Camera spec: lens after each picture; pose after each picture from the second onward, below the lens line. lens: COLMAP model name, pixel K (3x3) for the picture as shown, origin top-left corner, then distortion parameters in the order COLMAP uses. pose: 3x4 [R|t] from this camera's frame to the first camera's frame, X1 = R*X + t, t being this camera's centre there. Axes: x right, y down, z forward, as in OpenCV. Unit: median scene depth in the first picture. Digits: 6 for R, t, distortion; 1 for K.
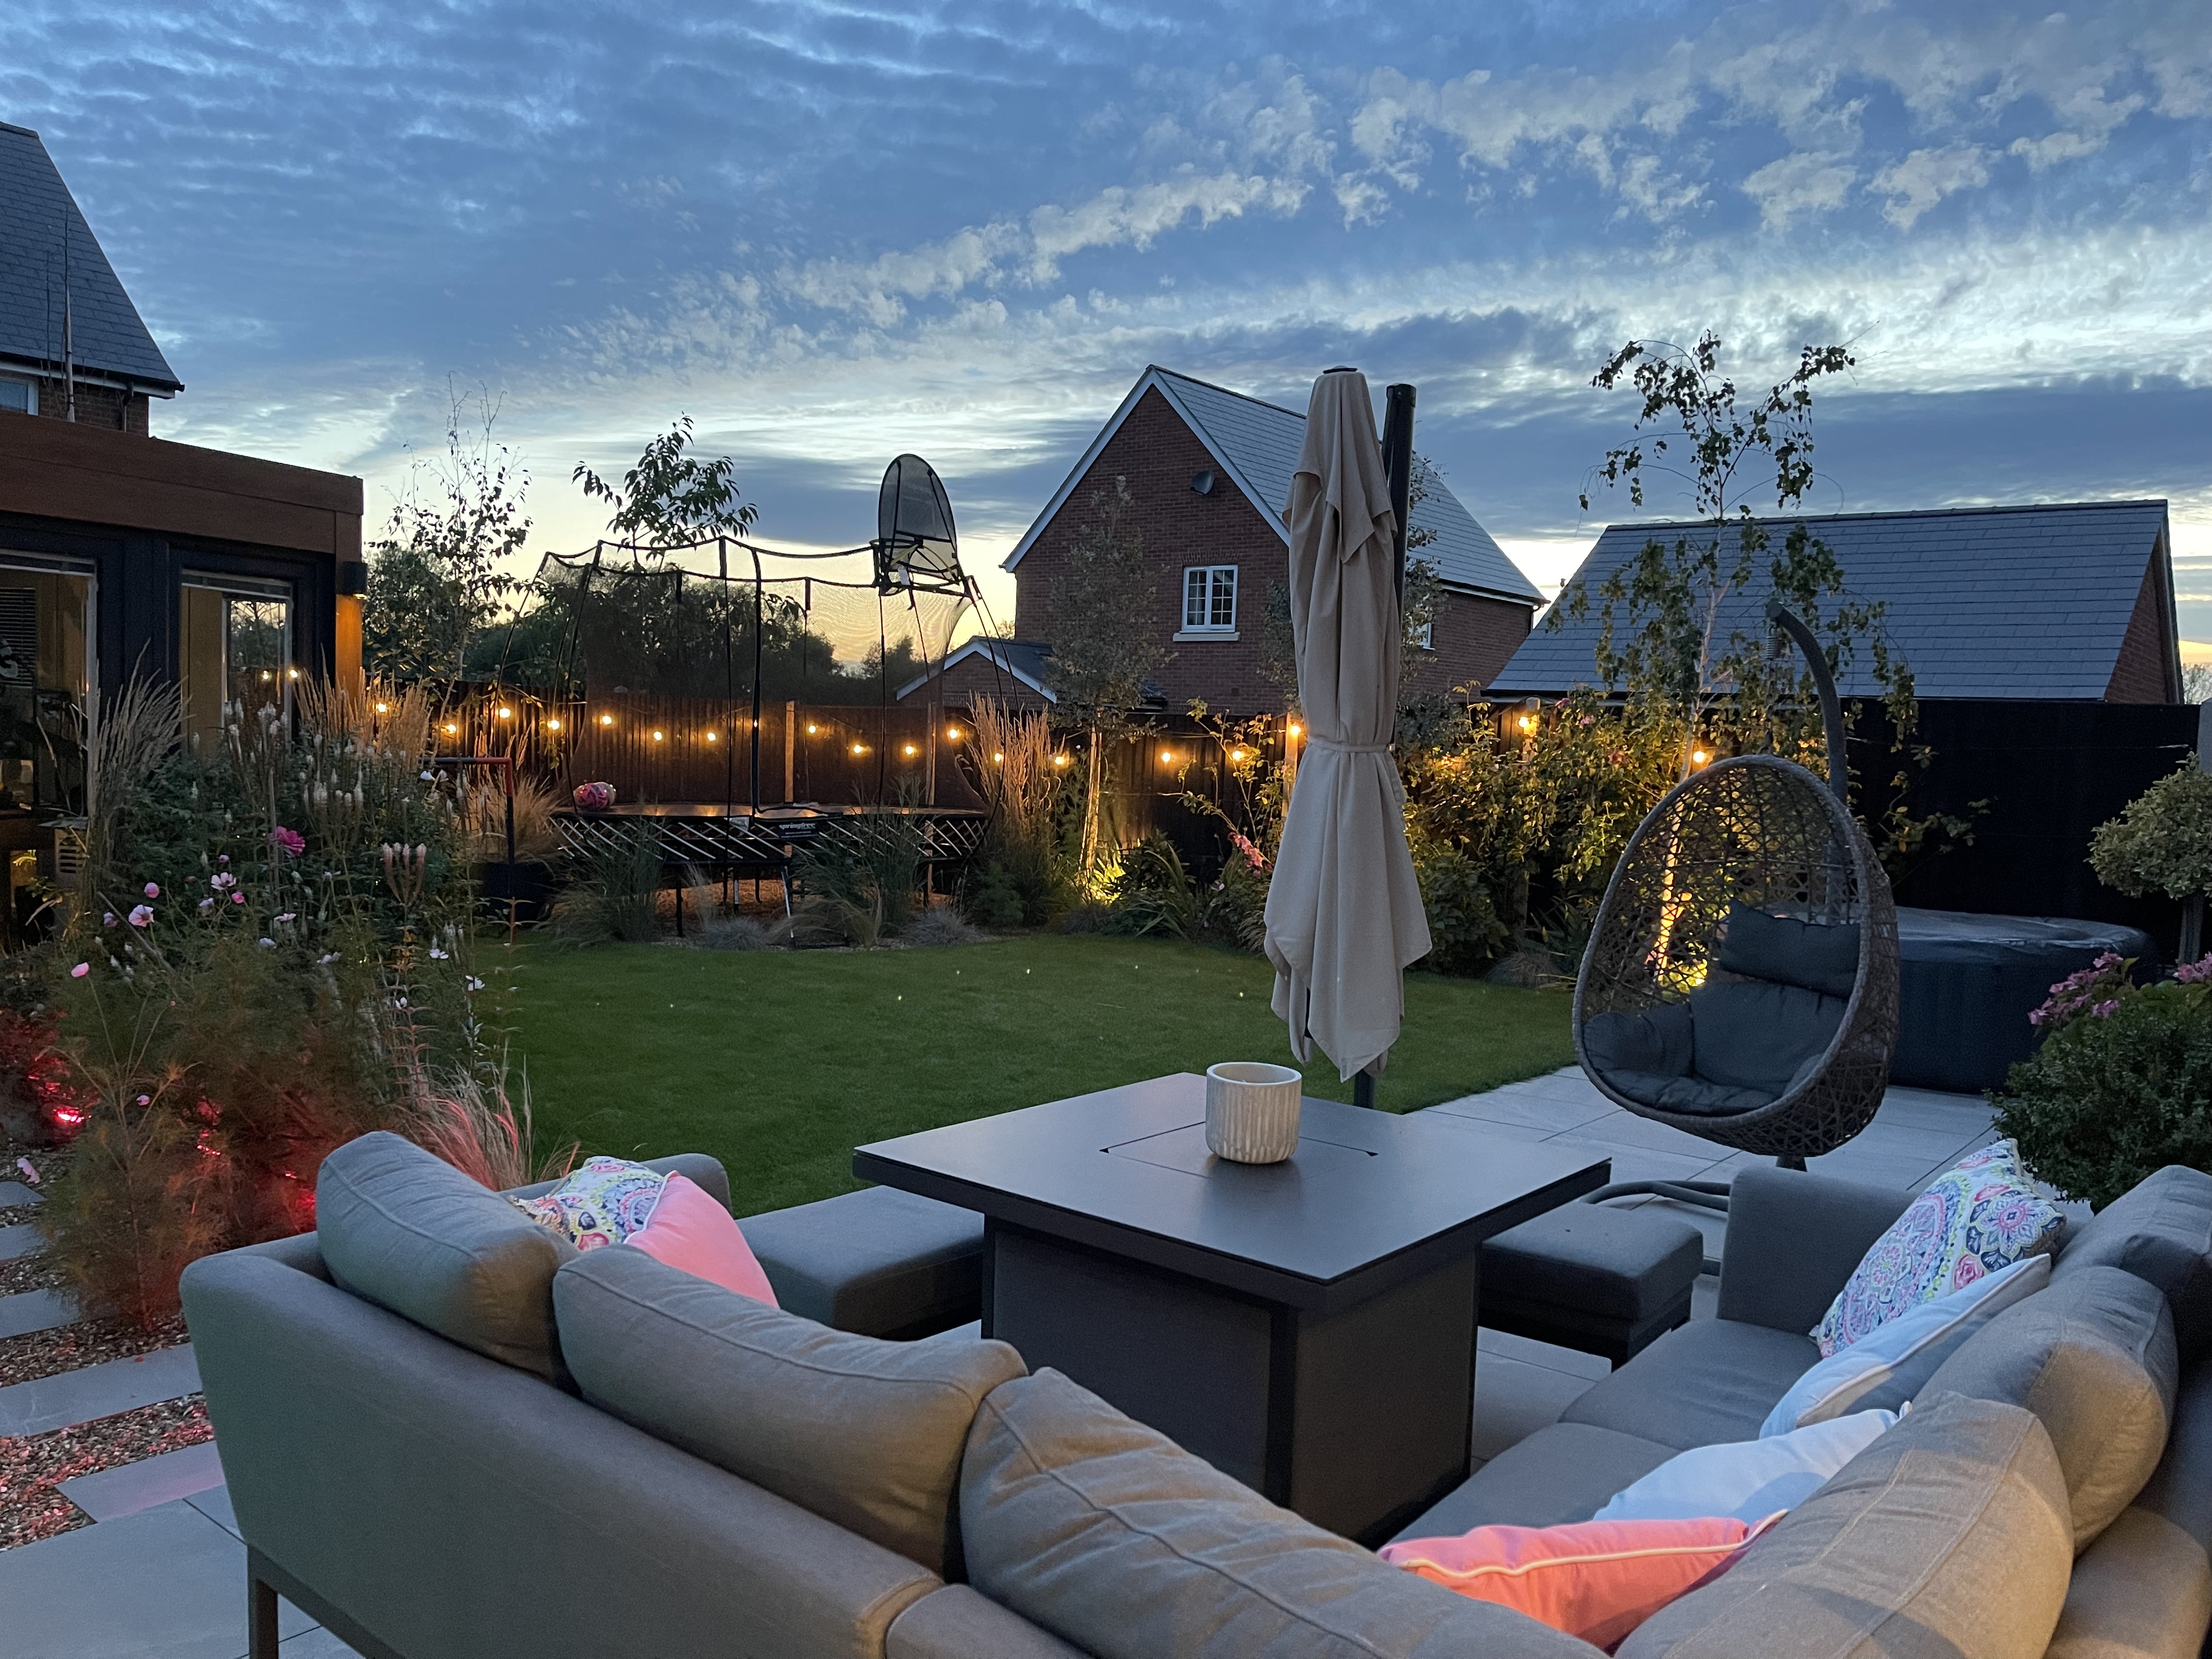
lens RADIAL K [[1649.9, 0, 1106.0], [0, 1649.9, 829.5], [0, 0, 1]] dist [0.059765, -0.000031]
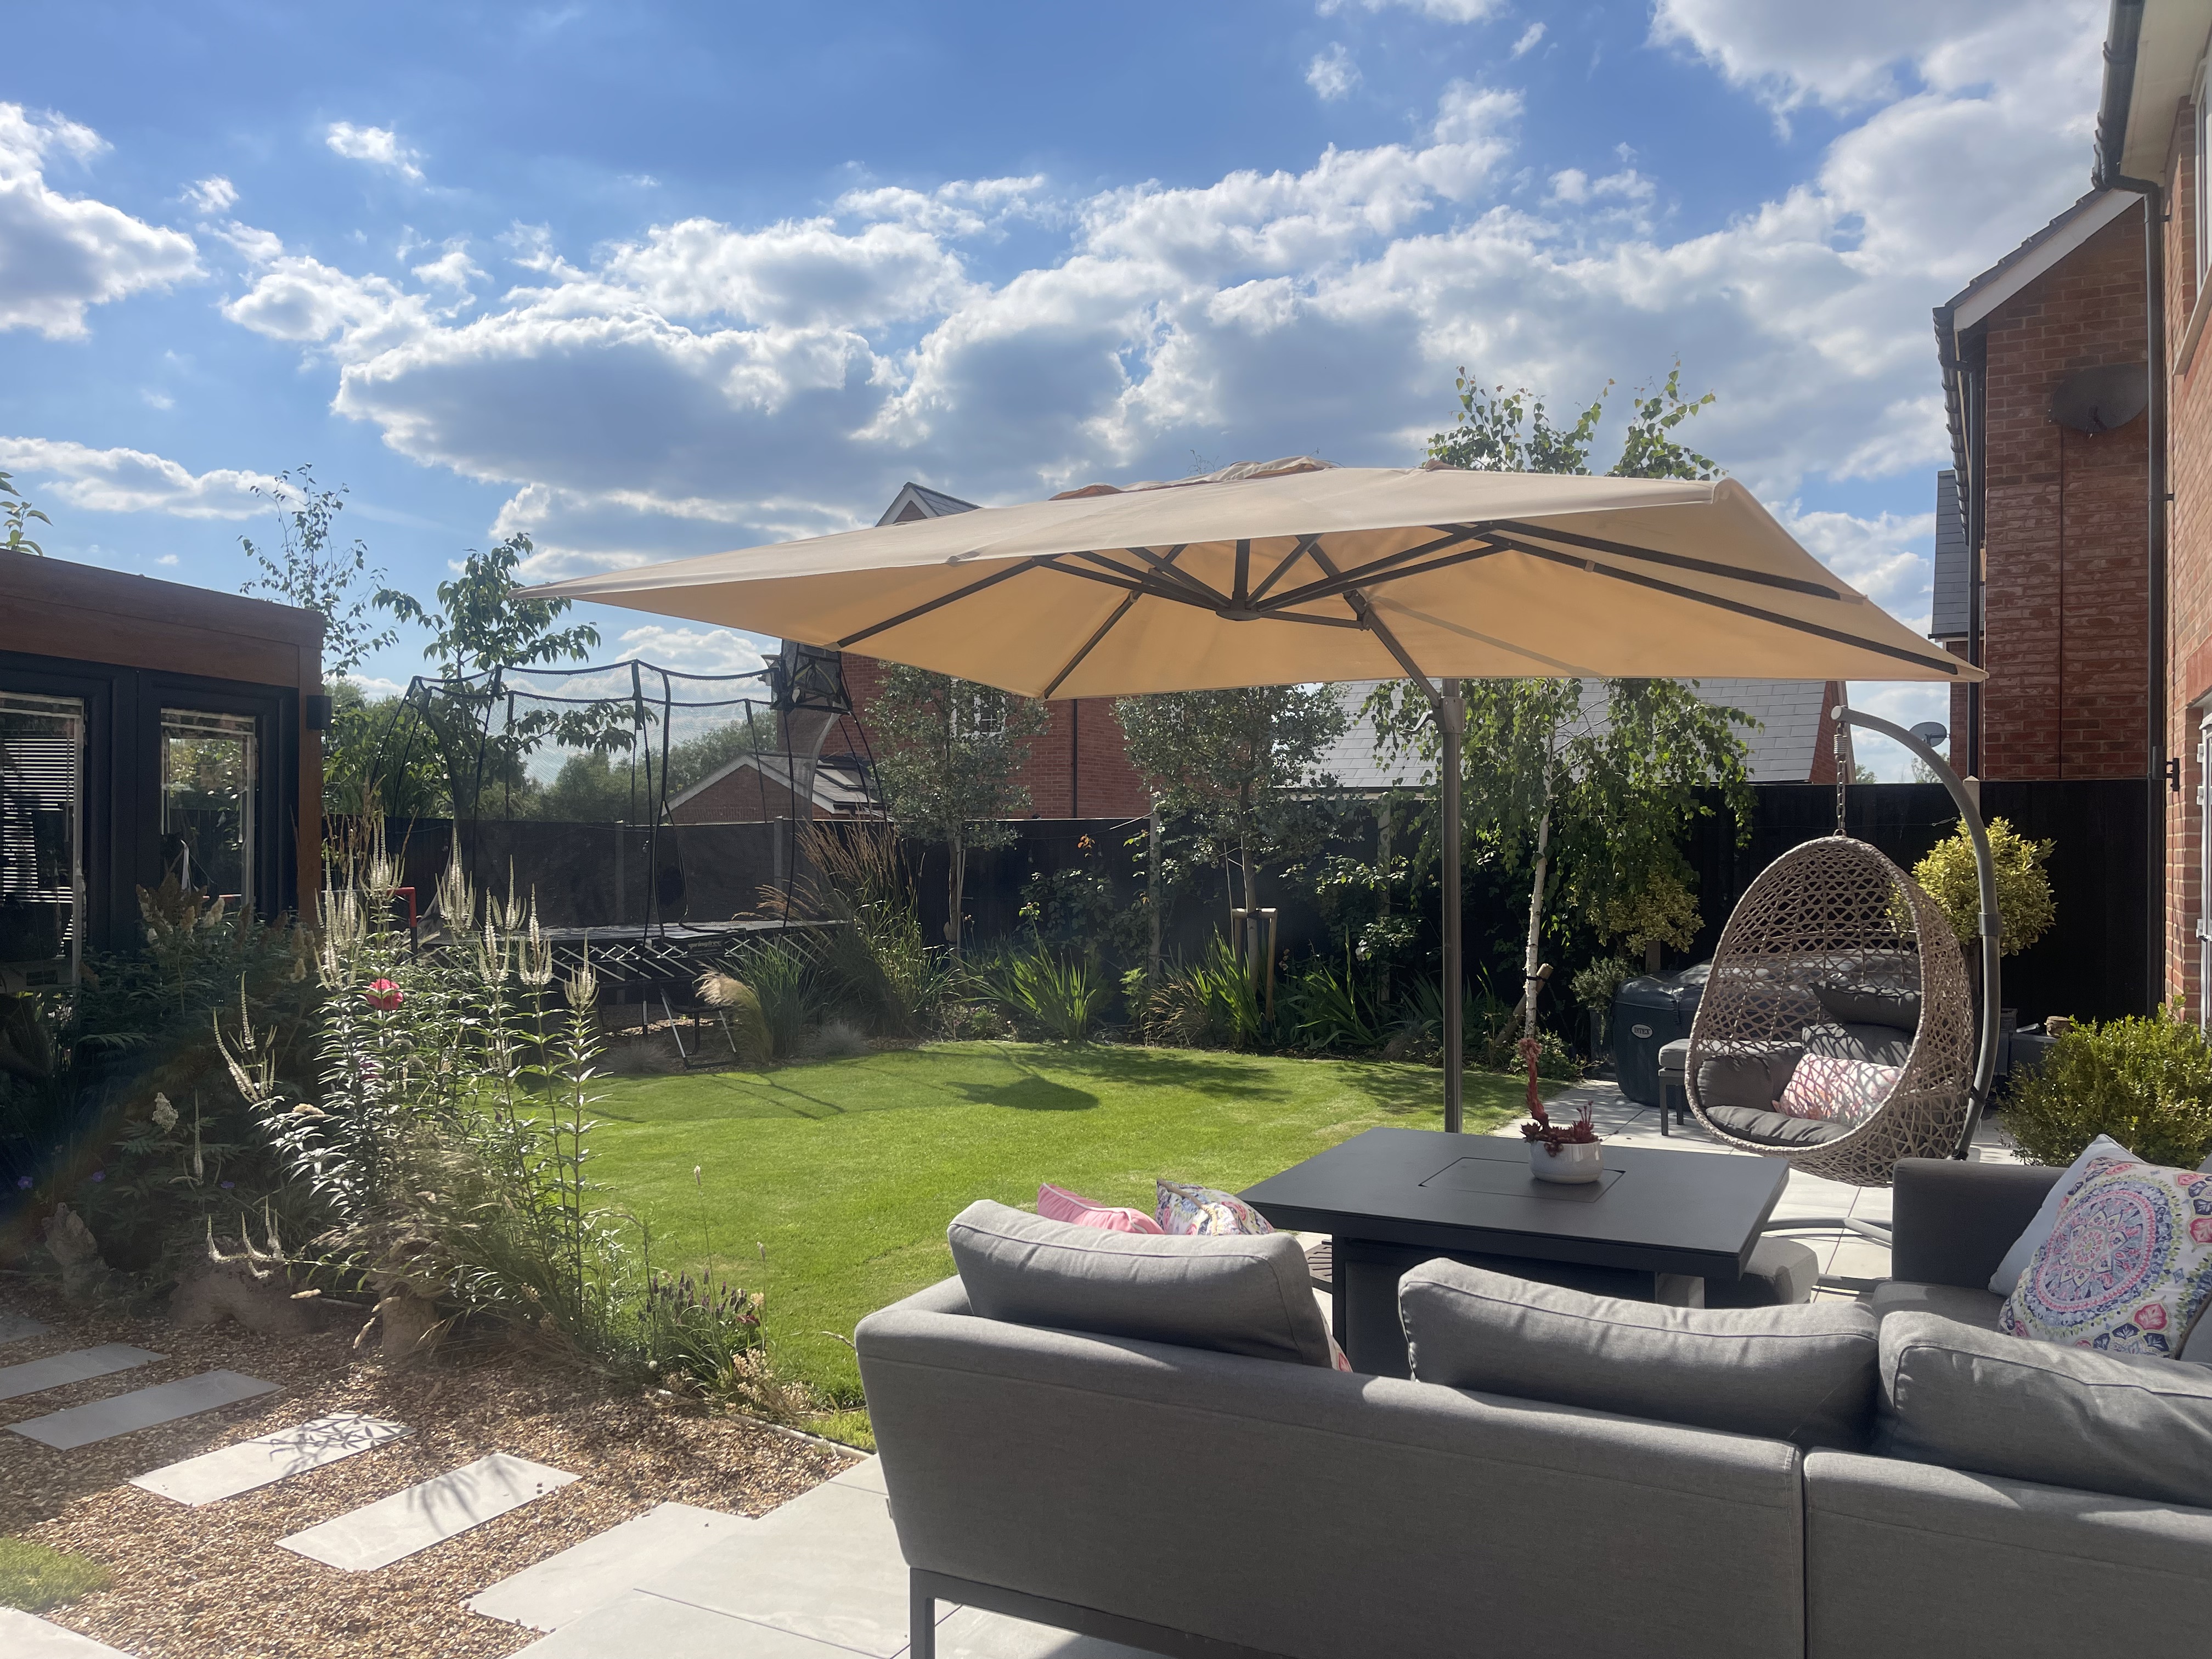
lens RADIAL K [[1649.9, 0, 1106.0], [0, 1649.9, 829.5], [0, 0, 1]] dist [0.078747, 0.000561]
pose [[0.982154, -0.036027, 0.184598, -0.133584], [0.047575, 0.997152, -0.058516, -0.000795], [-0.181964, 0.066254, 0.981071, -0.039184]]
